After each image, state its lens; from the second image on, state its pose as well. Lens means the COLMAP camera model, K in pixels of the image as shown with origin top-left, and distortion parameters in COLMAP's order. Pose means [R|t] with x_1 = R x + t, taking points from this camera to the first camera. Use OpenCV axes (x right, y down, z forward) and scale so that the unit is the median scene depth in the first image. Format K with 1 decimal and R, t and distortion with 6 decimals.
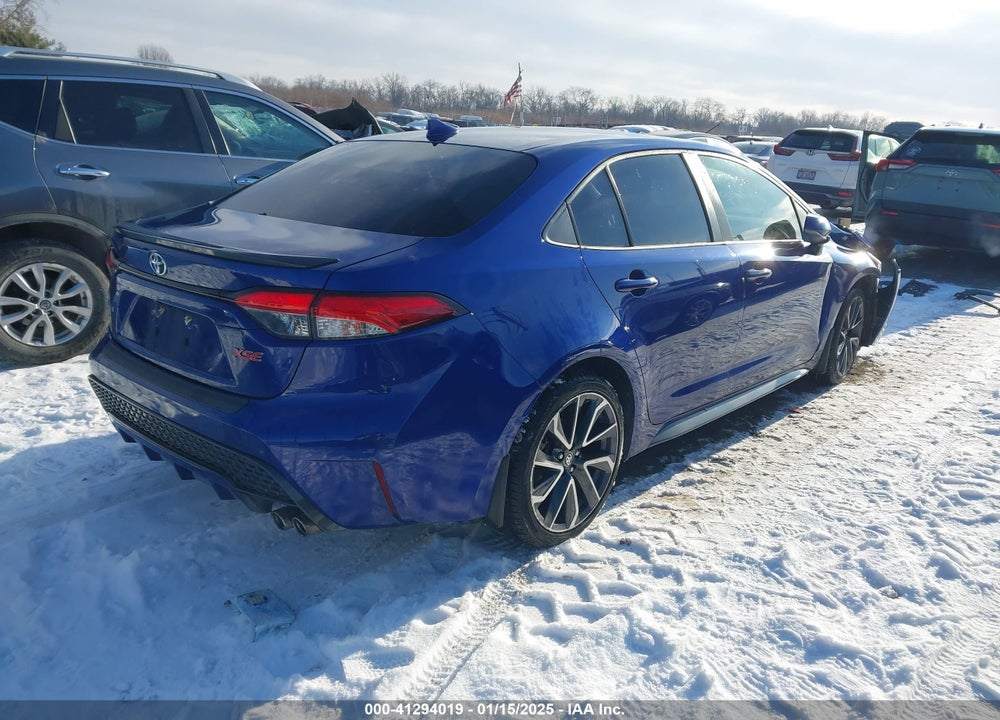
lens RADIAL K [[800.4, 0, 500.0], [0, 800.4, 360.0], [0, 0, 1]] dist [0.023685, -0.006884]
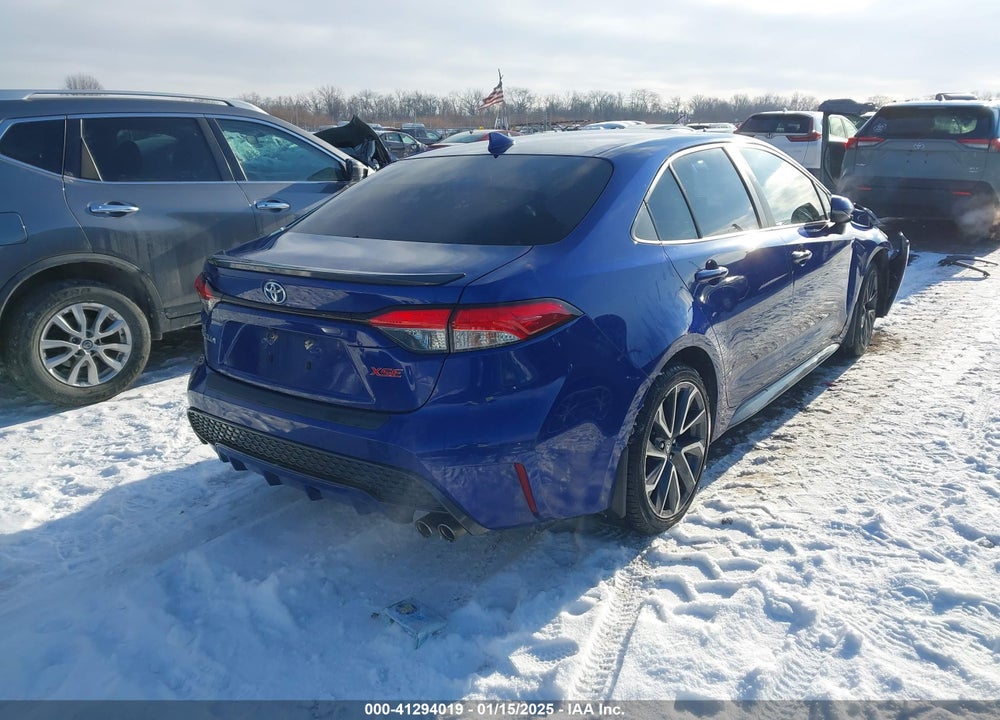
lens RADIAL K [[800.4, 0, 500.0], [0, 800.4, 360.0], [0, 0, 1]] dist [0.023685, -0.006884]
pose [[0.994832, -0.086794, 0.052687, -0.161089], [0.086979, 0.996209, -0.001227, -0.006087], [-0.052380, 0.005803, 0.998610, -0.027943]]
